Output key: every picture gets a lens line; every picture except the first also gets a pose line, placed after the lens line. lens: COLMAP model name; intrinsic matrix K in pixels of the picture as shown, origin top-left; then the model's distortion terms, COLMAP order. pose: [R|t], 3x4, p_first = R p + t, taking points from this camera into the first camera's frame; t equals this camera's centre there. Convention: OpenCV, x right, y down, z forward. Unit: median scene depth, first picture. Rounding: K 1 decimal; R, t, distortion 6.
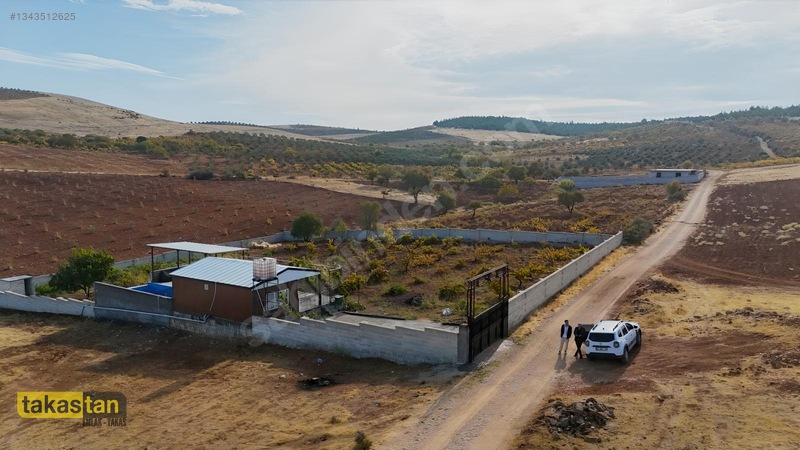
lens RADIAL K [[588.6, 0, 400.5], [0, 588.6, 223.3], [0, 0, 1]] dist [0.070331, -0.067791]
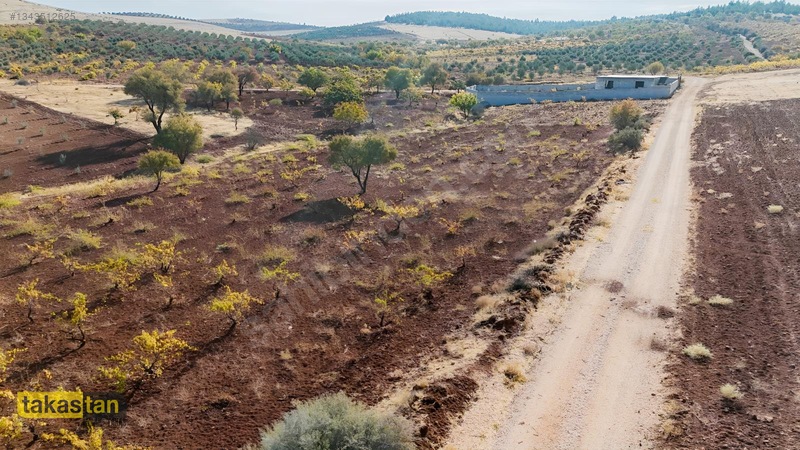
lens RADIAL K [[588.6, 0, 400.4], [0, 588.6, 223.8], [0, 0, 1]] dist [0.070331, -0.067791]
pose [[0.998575, -0.004942, 0.053133, 0.216528], [-0.003618, 0.987141, 0.159814, -0.043076], [-0.053239, -0.159778, 0.985716, 0.444677]]
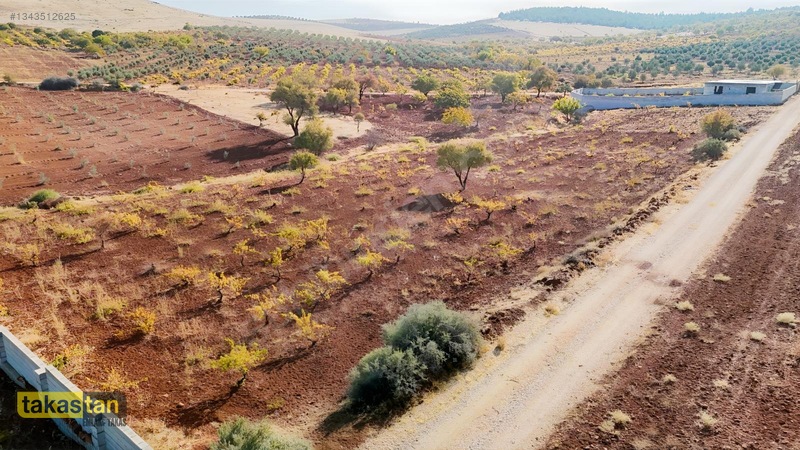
lens RADIAL K [[588.6, 0, 398.9], [0, 588.6, 223.0], [0, 0, 1]] dist [0.070331, -0.067791]
pose [[0.991504, 0.038352, -0.124290, 0.220103], [-0.017316, 0.985957, 0.166100, -0.050514], [0.128915, -0.162537, 0.978245, 0.376762]]
